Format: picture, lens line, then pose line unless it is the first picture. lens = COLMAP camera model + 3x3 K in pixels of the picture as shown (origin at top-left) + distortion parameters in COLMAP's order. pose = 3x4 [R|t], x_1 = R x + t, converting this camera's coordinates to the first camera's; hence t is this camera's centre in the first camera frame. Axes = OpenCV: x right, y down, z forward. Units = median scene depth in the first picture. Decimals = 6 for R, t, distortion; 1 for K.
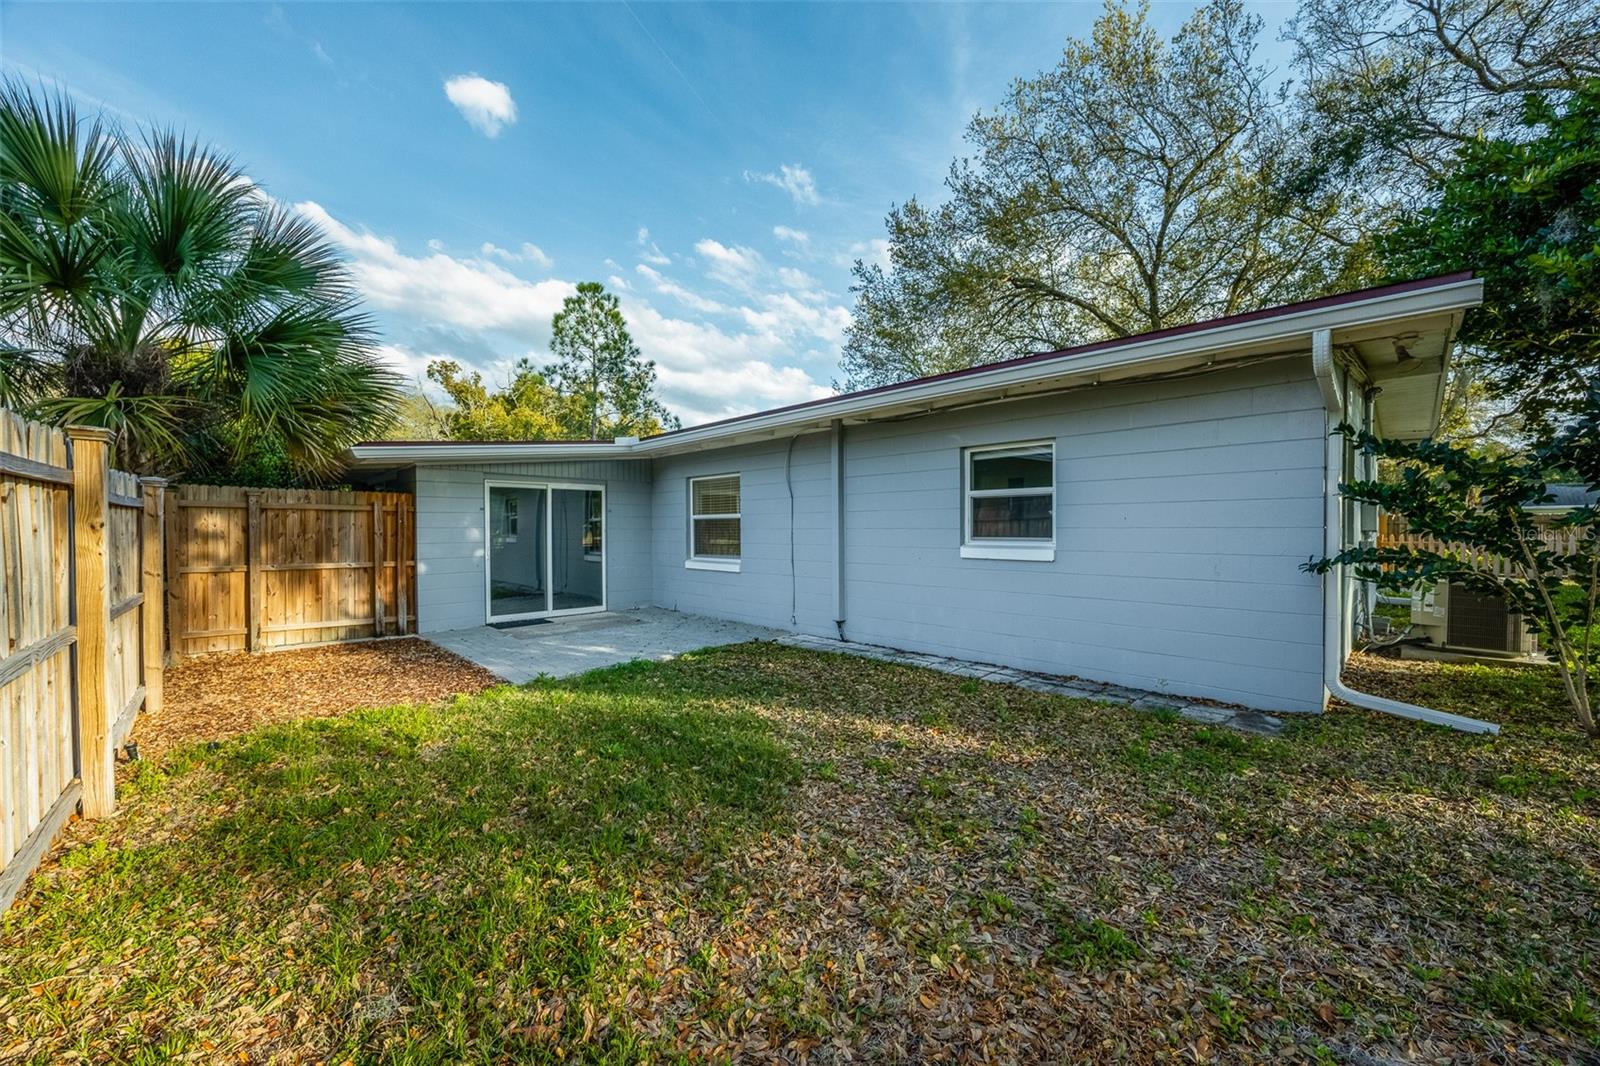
lens RADIAL K [[644.2, 0, 800.0], [0, 644.2, 533.0], [0, 0, 1]] dist [-0.001236, -0.000185]
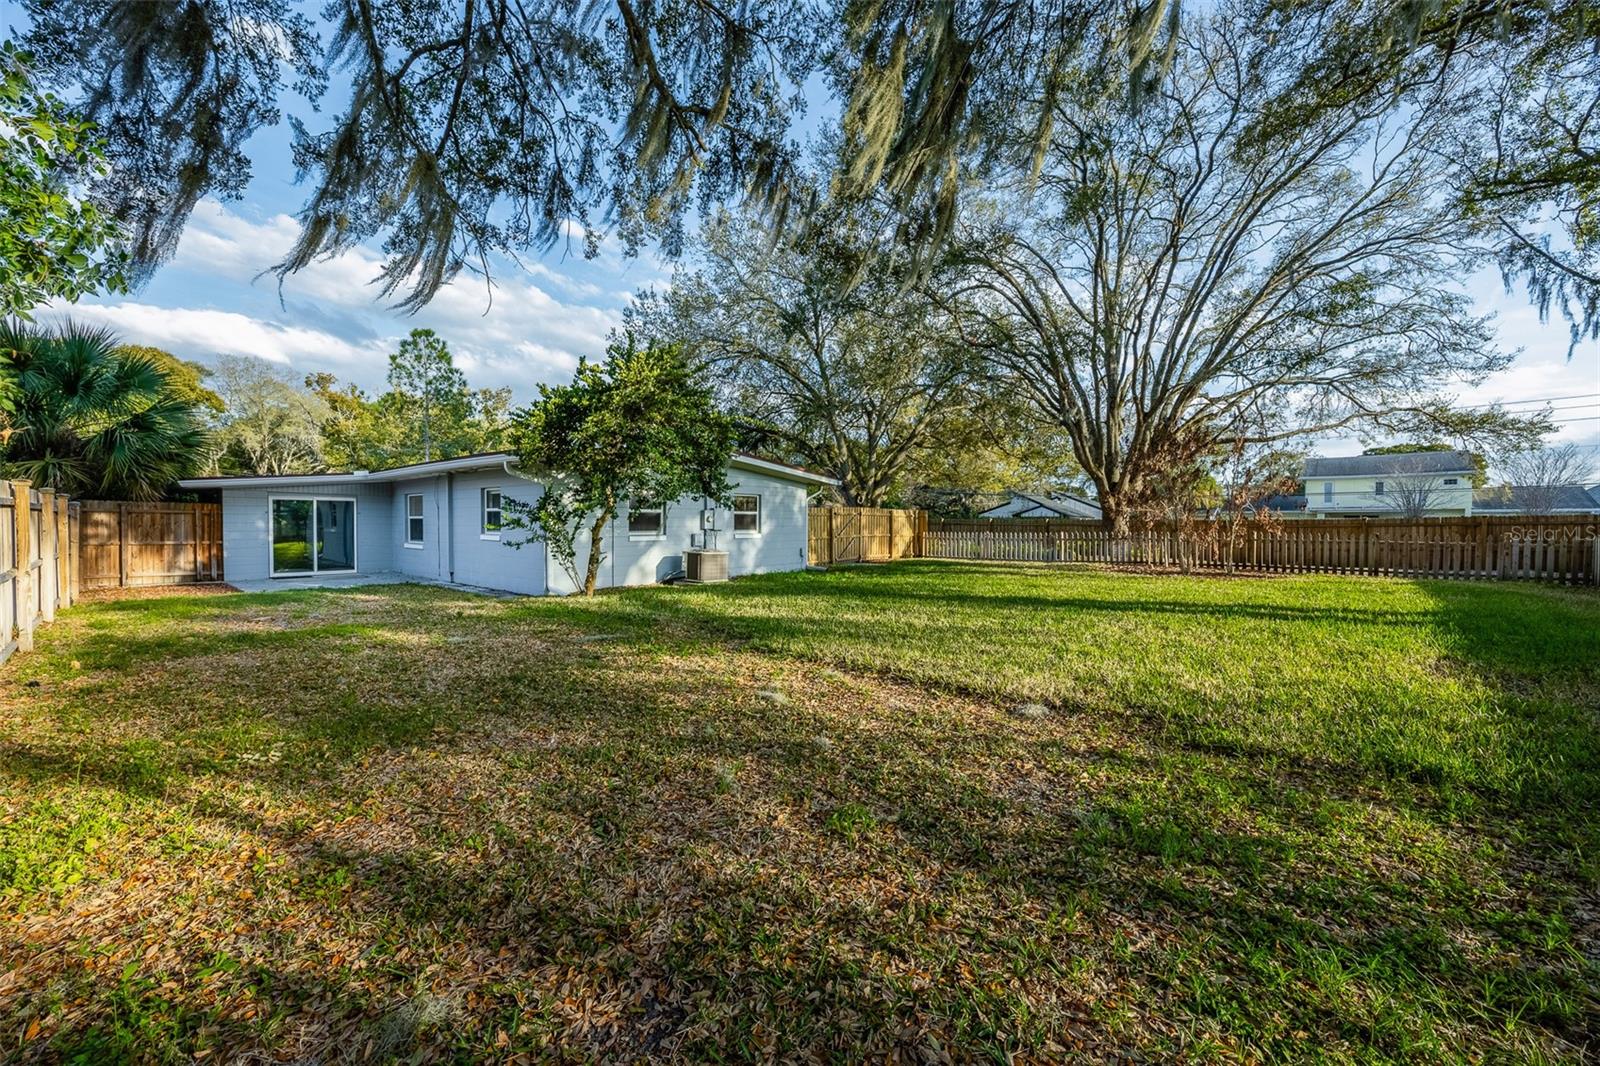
lens RADIAL K [[644.2, 0, 800.0], [0, 644.2, 533.0], [0, 0, 1]] dist [-0.001236, -0.000185]
pose [[0.993463, 0.007194, 0.113930, 0.703787], [-0.006555, 0.999961, -0.005981, 0.020897], [-0.113968, 0.005195, 0.993471, -0.857047]]
